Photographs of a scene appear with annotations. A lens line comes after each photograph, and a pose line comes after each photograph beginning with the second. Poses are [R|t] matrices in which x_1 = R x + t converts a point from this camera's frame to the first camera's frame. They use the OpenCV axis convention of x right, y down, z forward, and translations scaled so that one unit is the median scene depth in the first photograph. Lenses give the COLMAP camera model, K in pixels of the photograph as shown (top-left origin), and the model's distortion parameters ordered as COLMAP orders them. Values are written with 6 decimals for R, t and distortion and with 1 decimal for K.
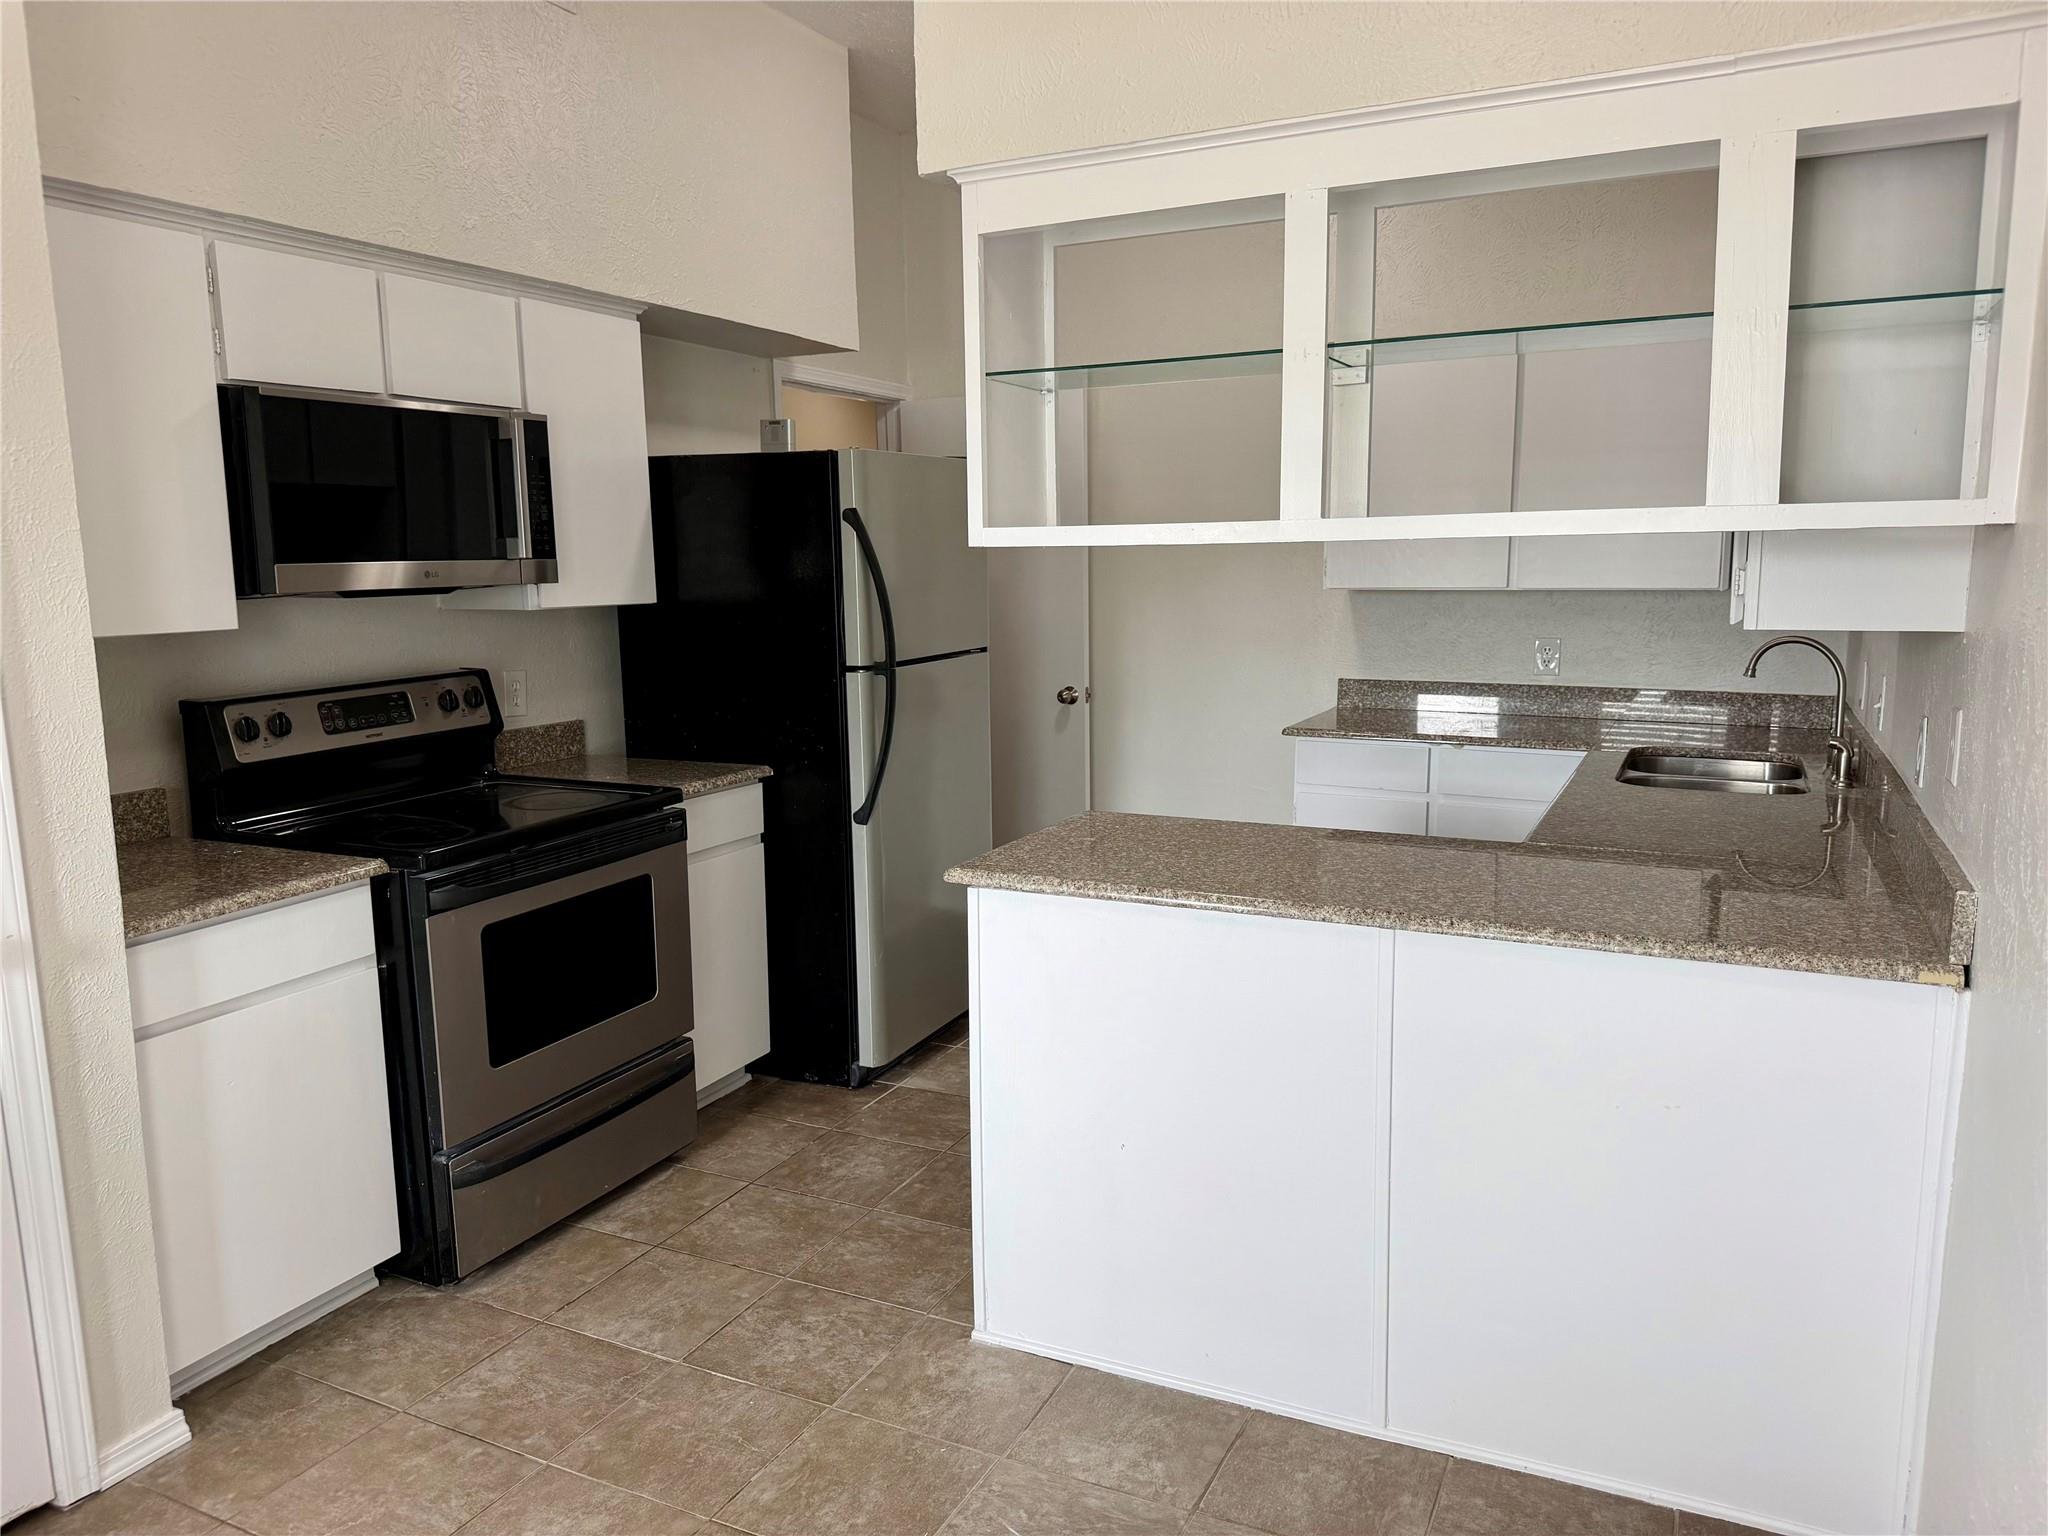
lens RADIAL K [[1427.9, 0, 1040.1], [0, 1427.9, 774.9], [0, 0, 1]] dist [0.074702, -0.117770]
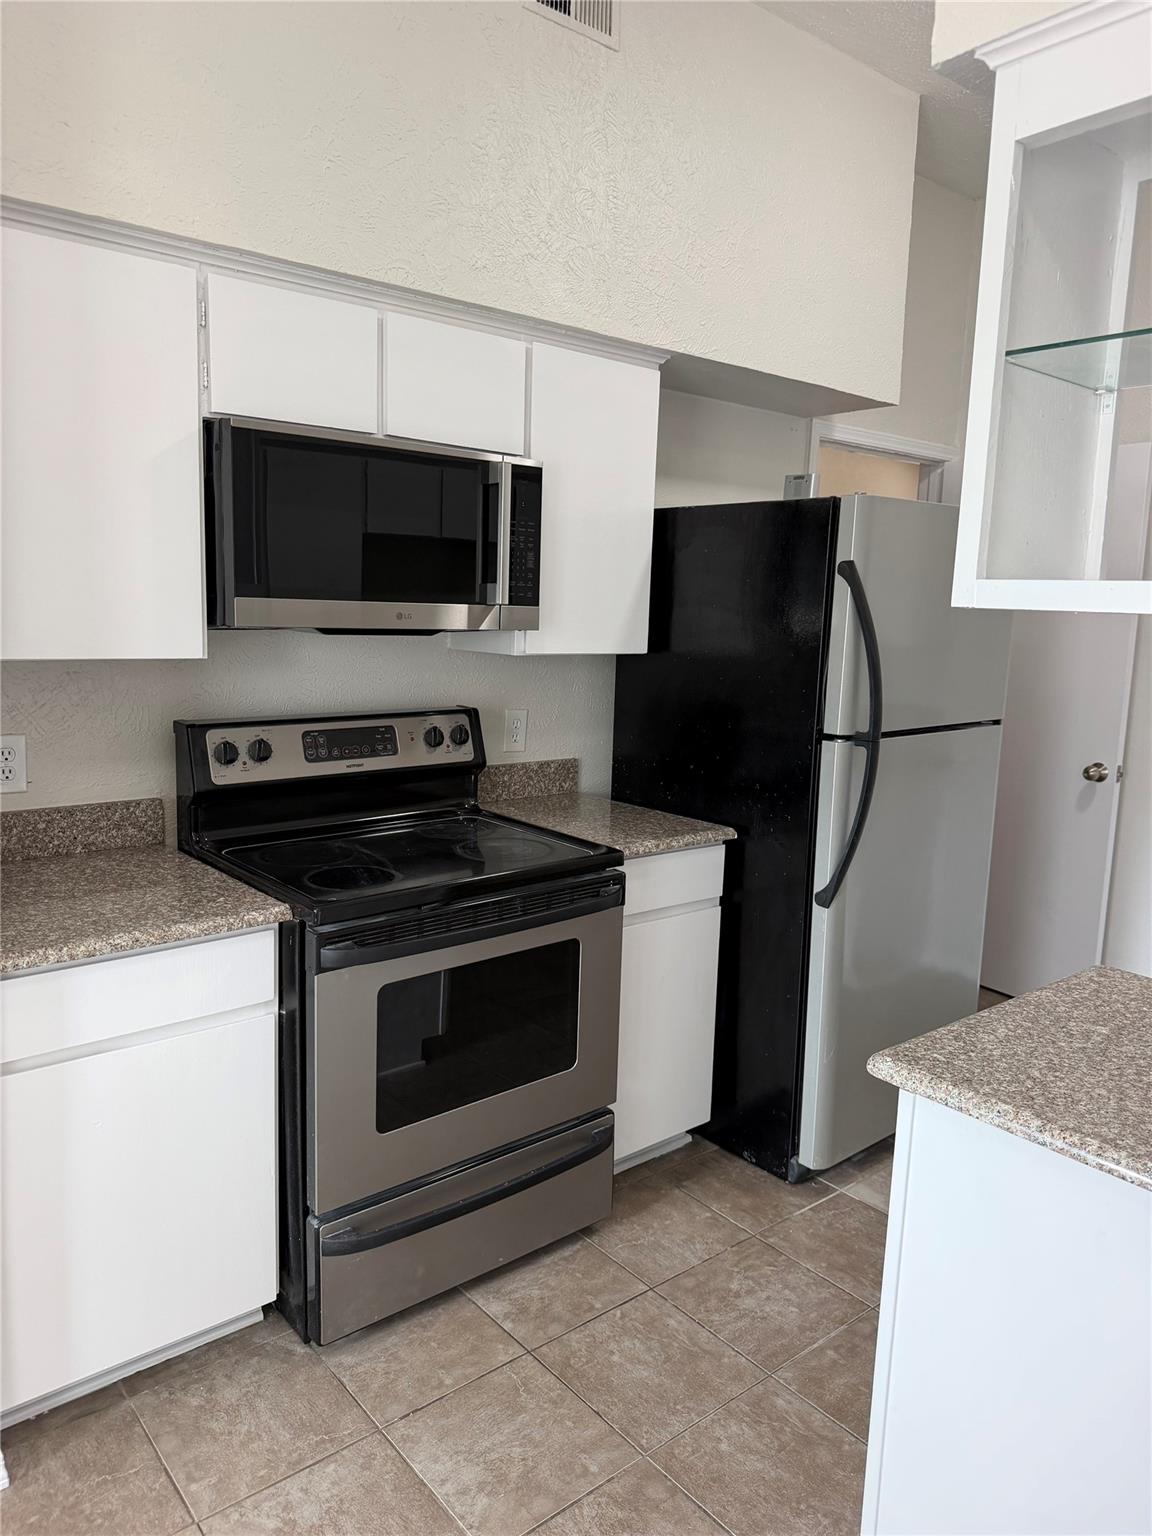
lens RADIAL K [[1070.9, 0, 576.0], [0, 1070.9, 768.0], [0, 0, 1]] dist [0.074702, -0.117770]
pose [[0.904548, 0.104054, -0.413479, 0.007487], [-0.106607, 0.994157, 0.016967, -0.056115], [0.412828, 0.028732, 0.910356, 0.356180]]
